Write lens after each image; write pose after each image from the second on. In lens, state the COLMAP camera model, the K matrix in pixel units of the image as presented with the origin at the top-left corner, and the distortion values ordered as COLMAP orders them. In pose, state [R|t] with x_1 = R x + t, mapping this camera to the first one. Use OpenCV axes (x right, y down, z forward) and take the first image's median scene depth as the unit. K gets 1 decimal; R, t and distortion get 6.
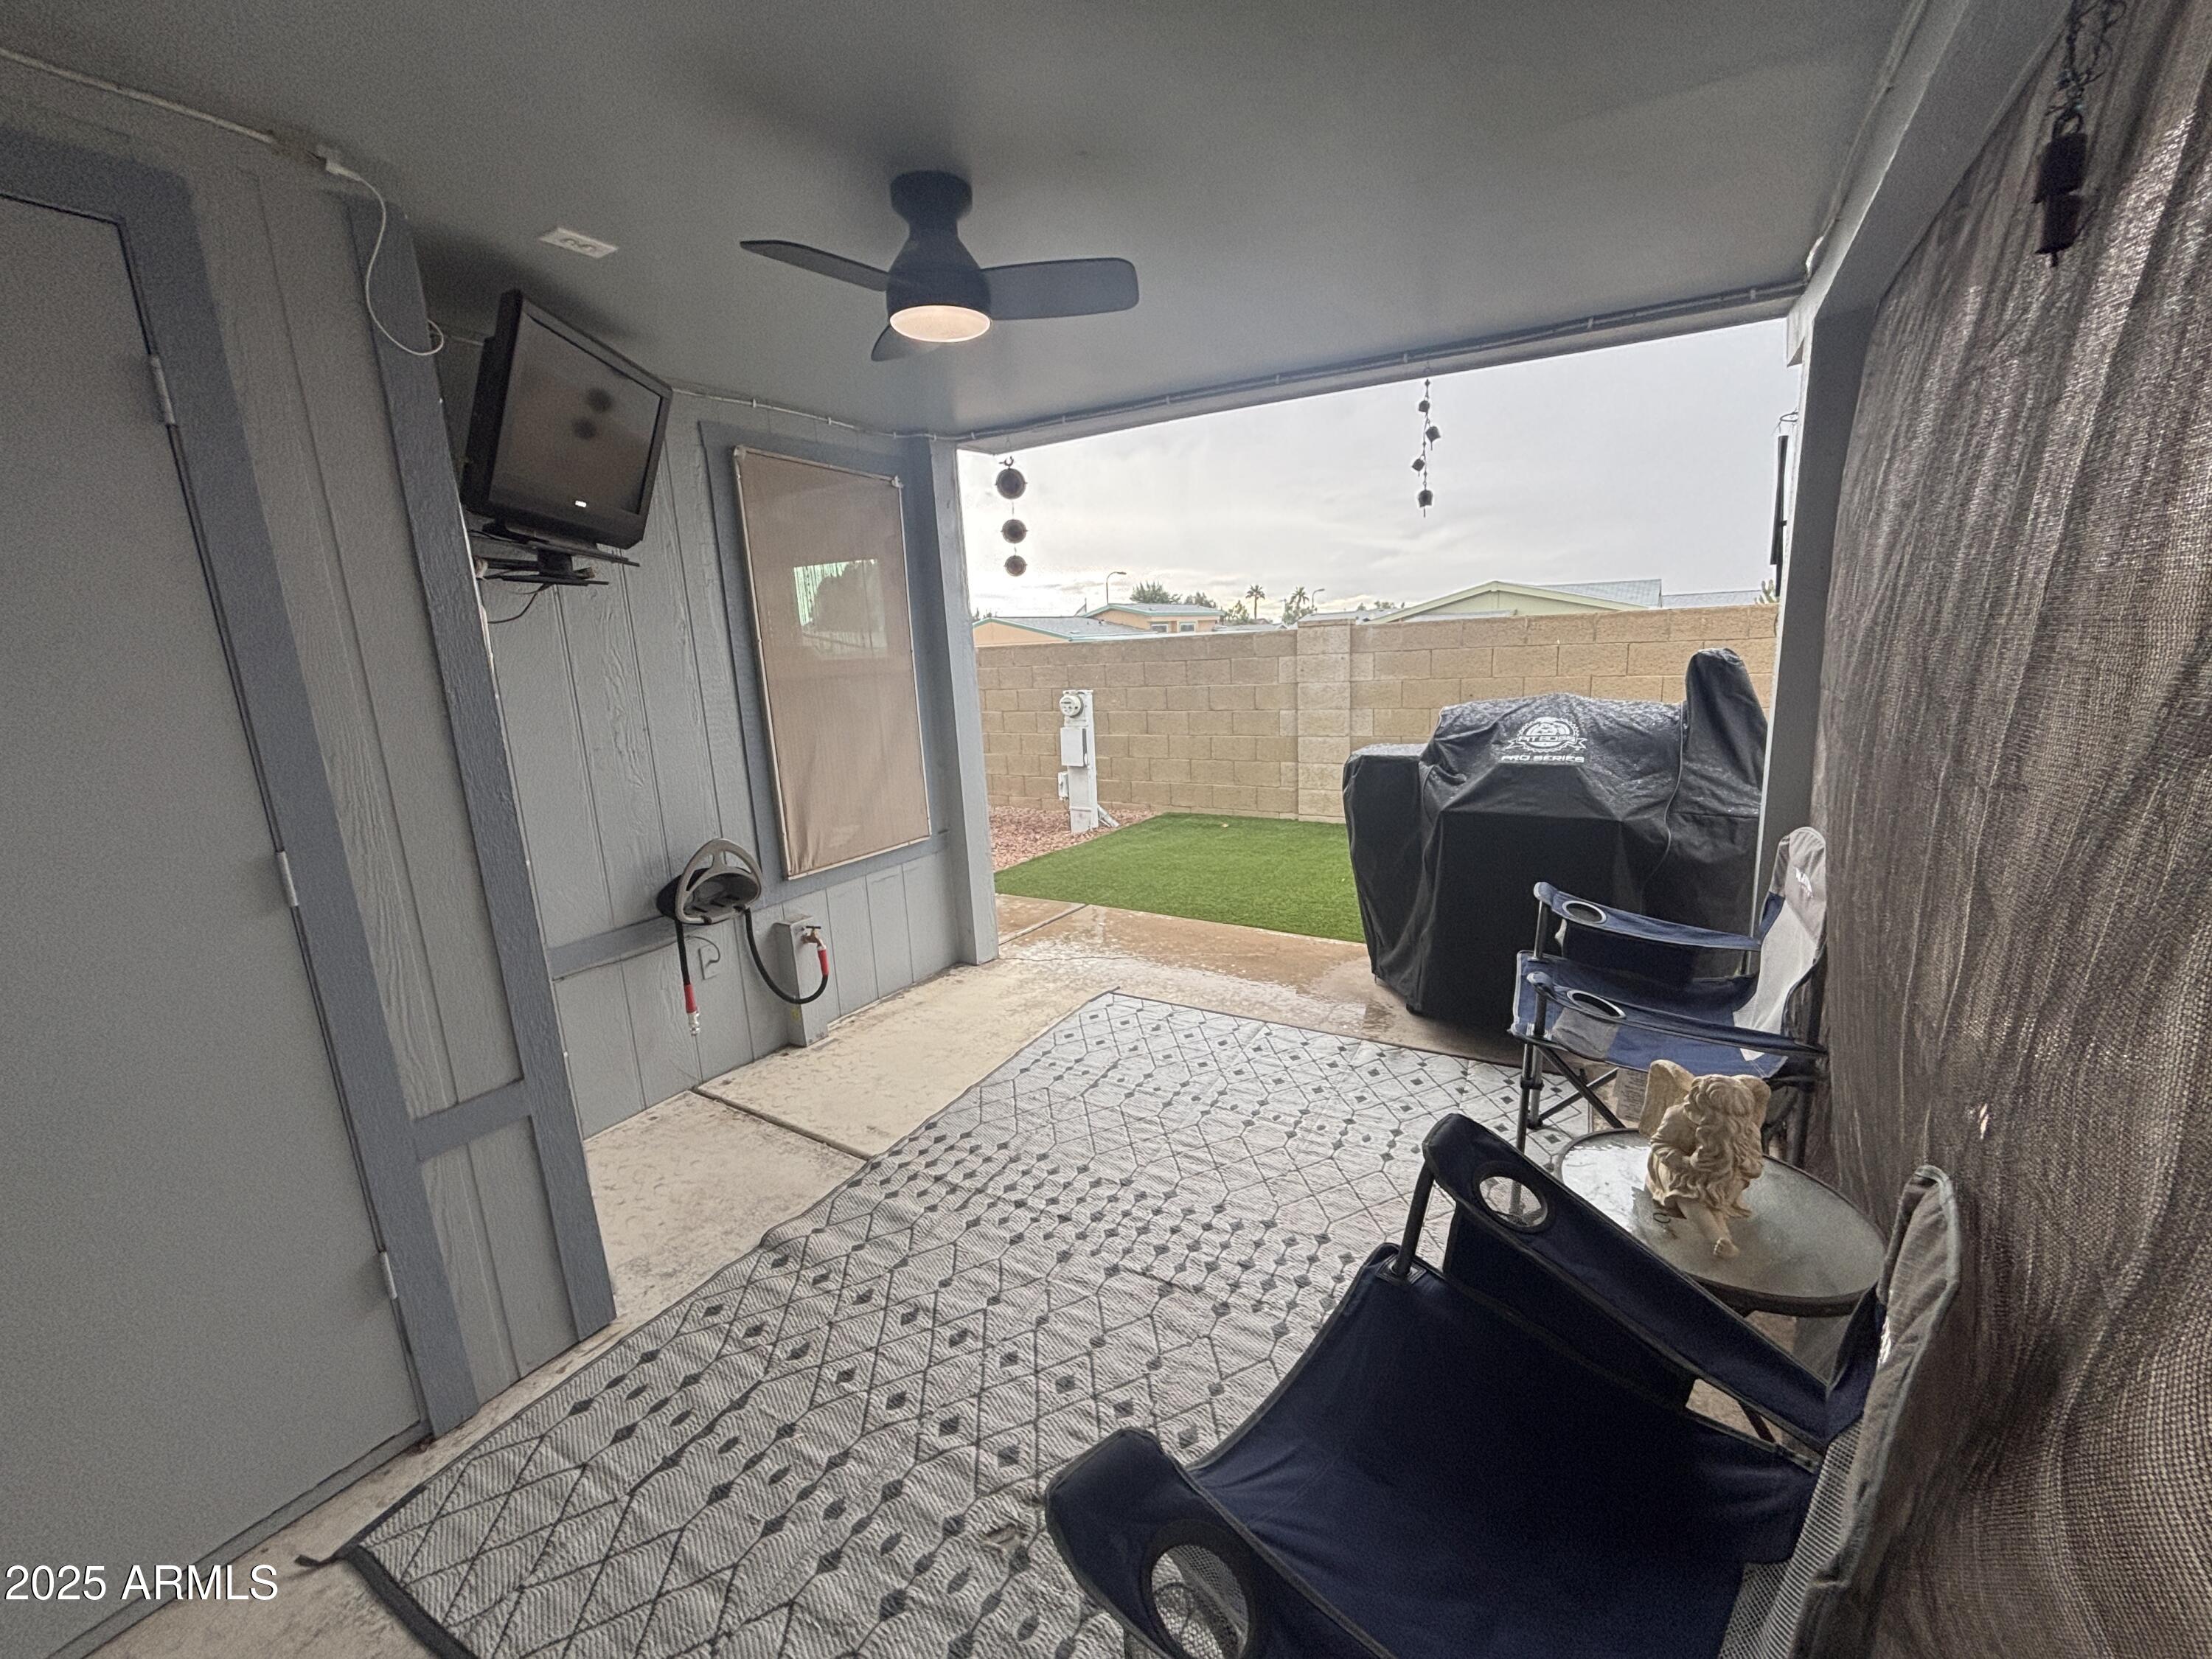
lens RADIAL K [[891.4, 0, 1102.6], [0, 891.4, 829.9], [0, 0, 1]] dist [0.001131, -0.000697]
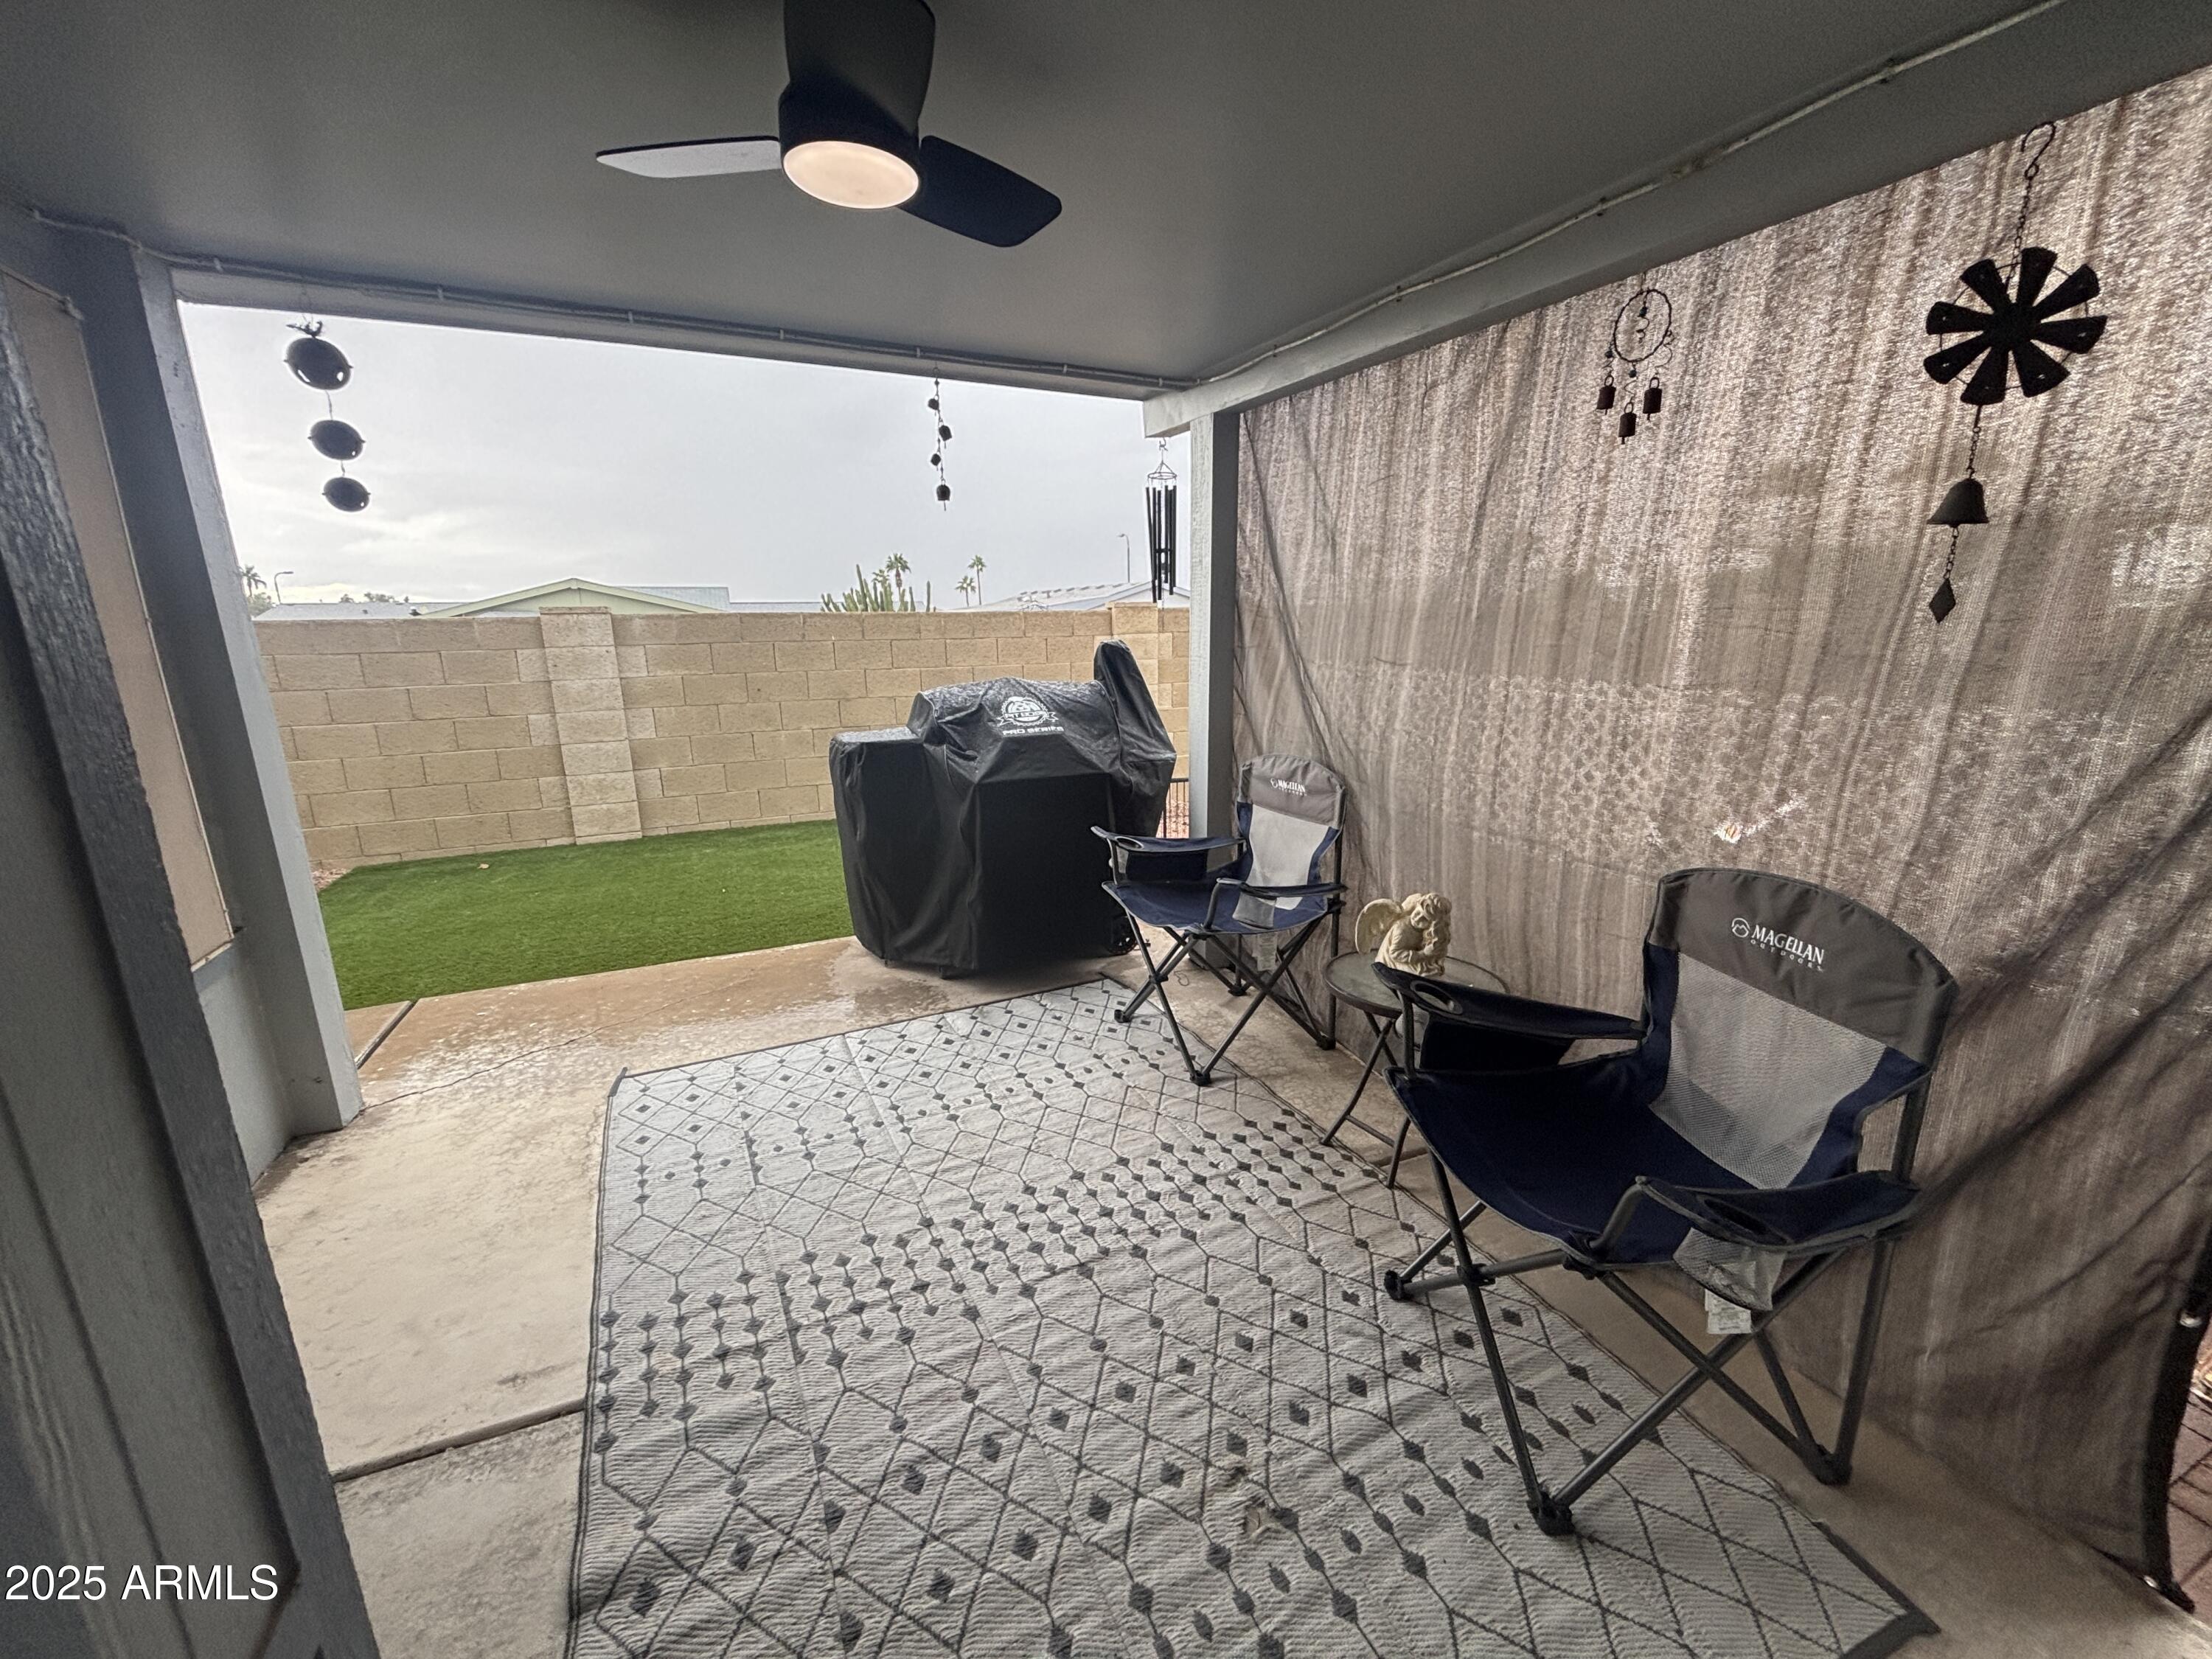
lens RADIAL K [[891.4, 0, 1098.3], [0, 891.4, 834.4], [0, 0, 1]] dist [0.001131, -0.000697]
pose [[0.568287, -0.155764, 0.807953, -0.462046], [0.155859, 0.984520, 0.080179, -0.027309], [-0.807935, 0.080362, 0.583767, 0.266096]]
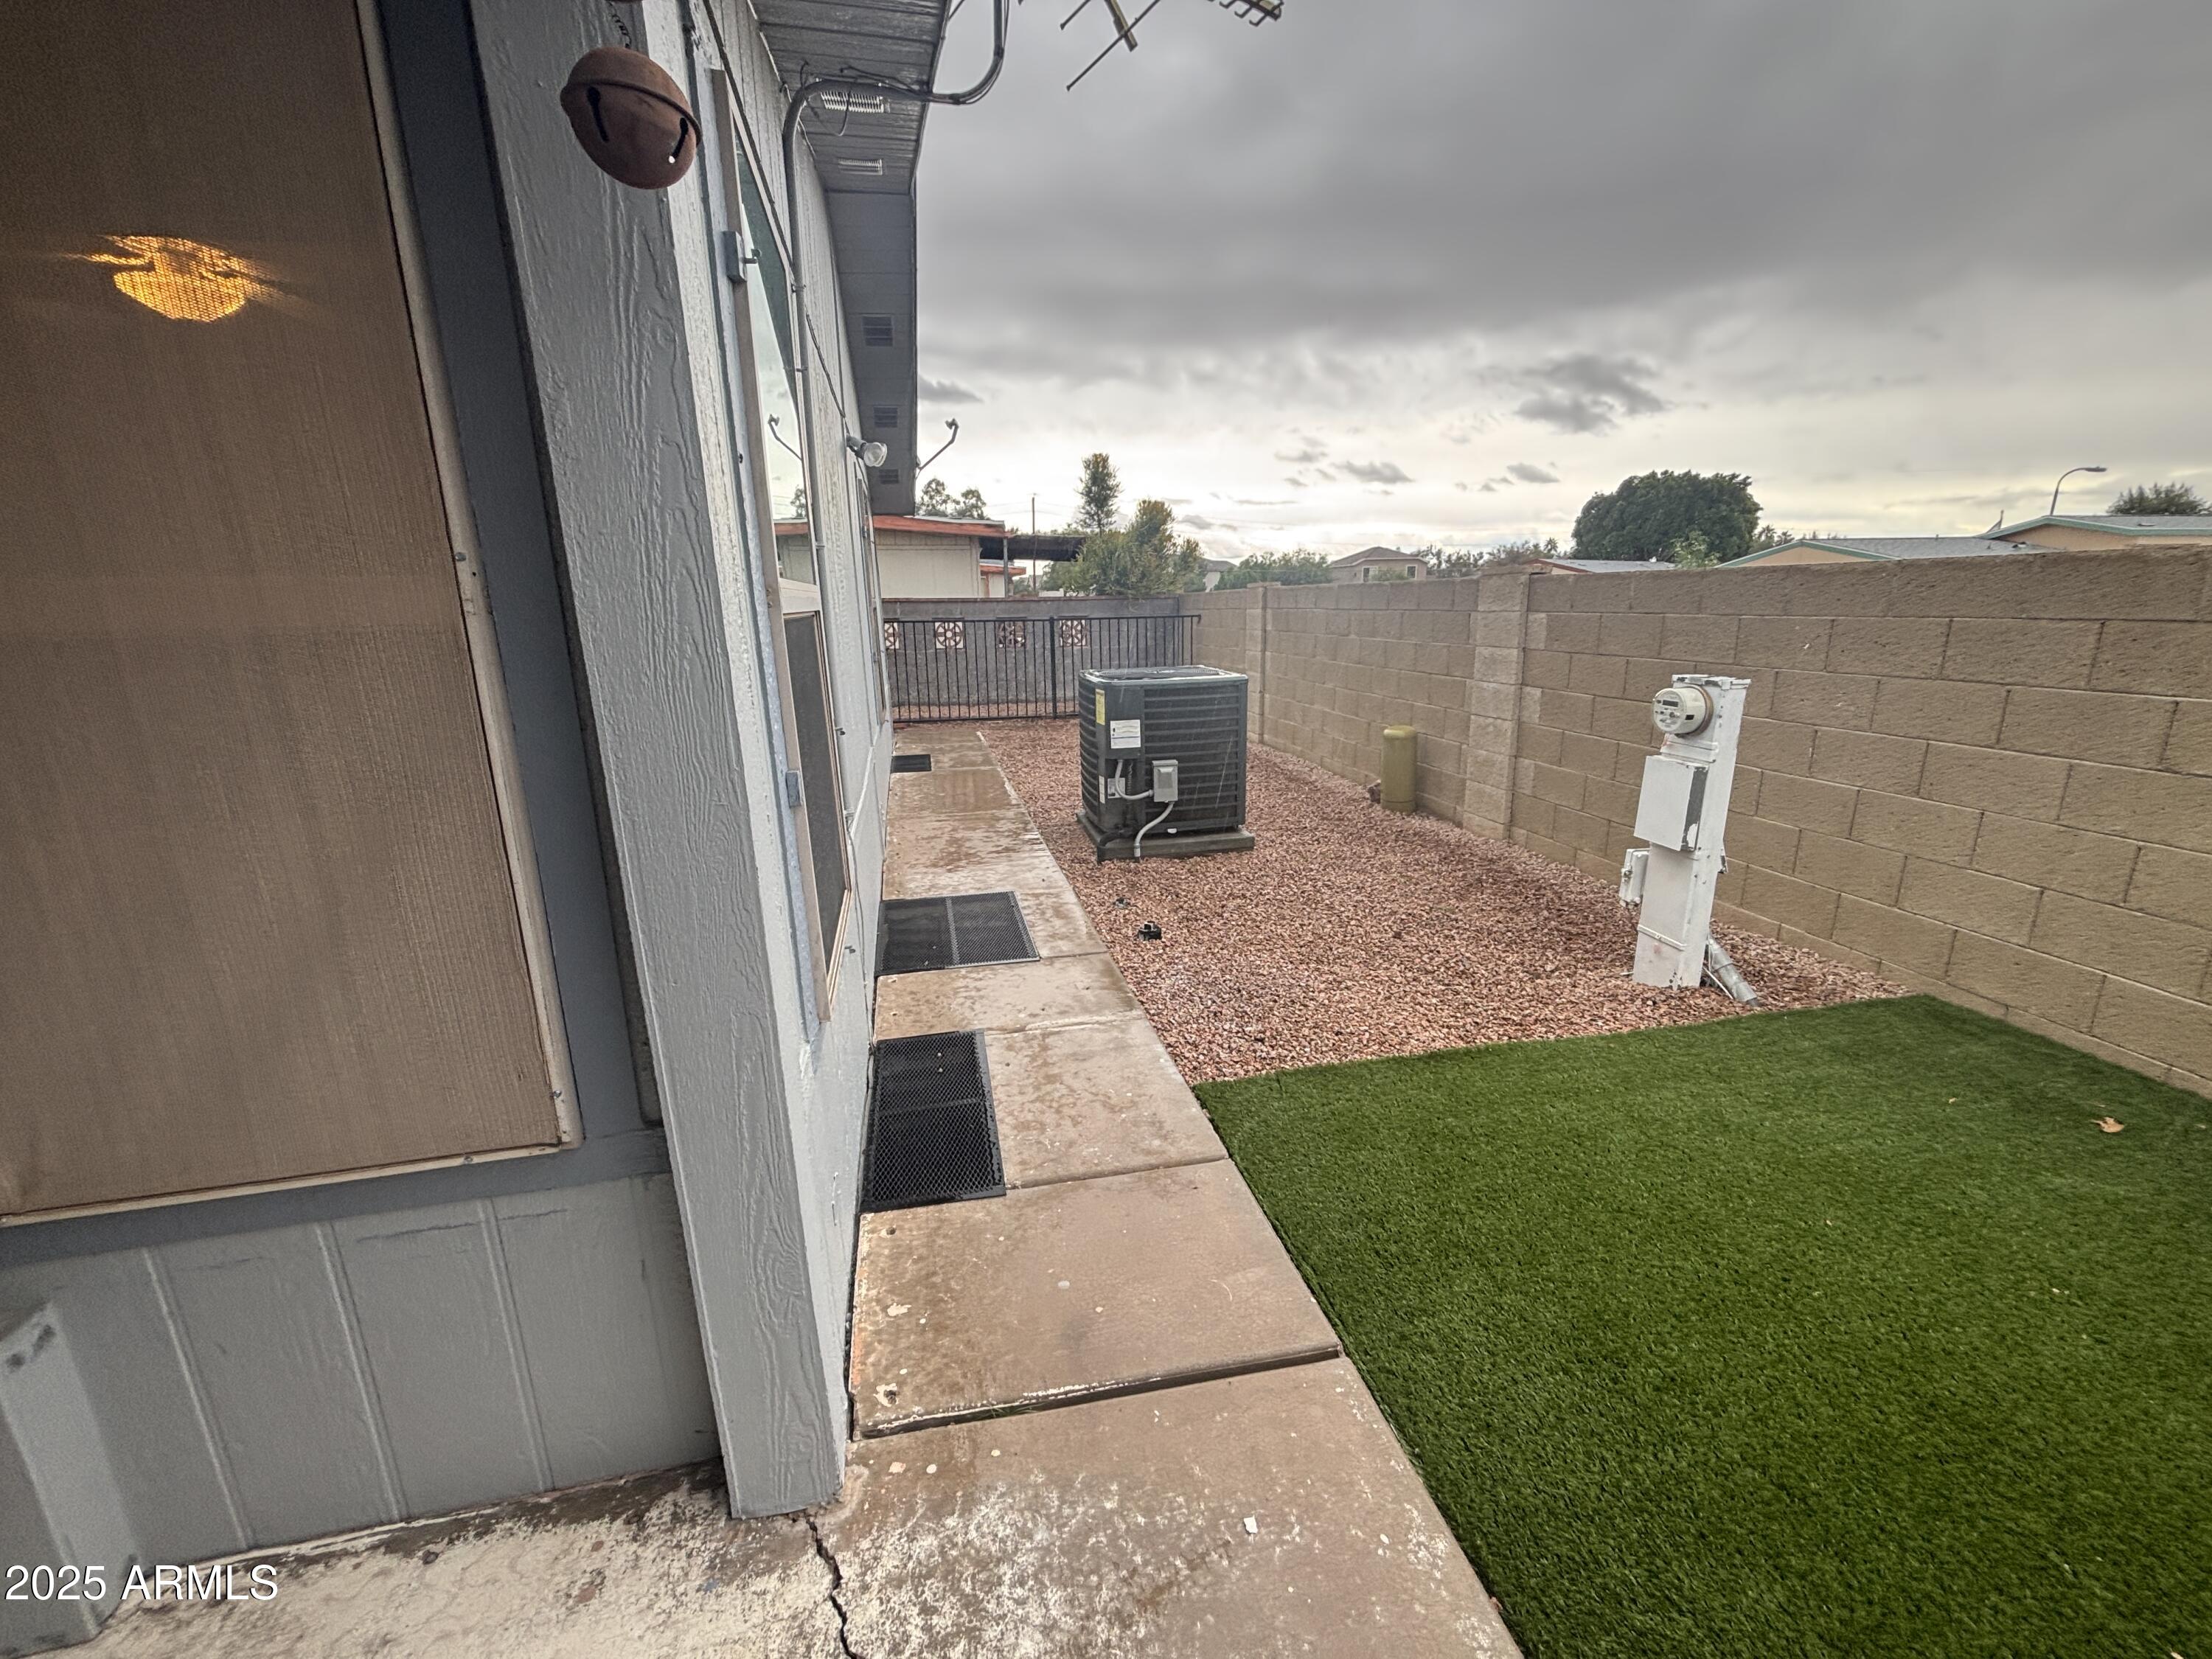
lens RADIAL K [[891.4, 0, 1103.1], [0, 891.4, 825.7], [0, 0, 1]] dist [0.001131, -0.000697]
pose [[0.704141, 0.211245, -0.677909, 0.188807], [-0.161726, 0.977340, 0.136568, -0.250624], [0.691397, 0.013473, 0.722349, 1.241647]]
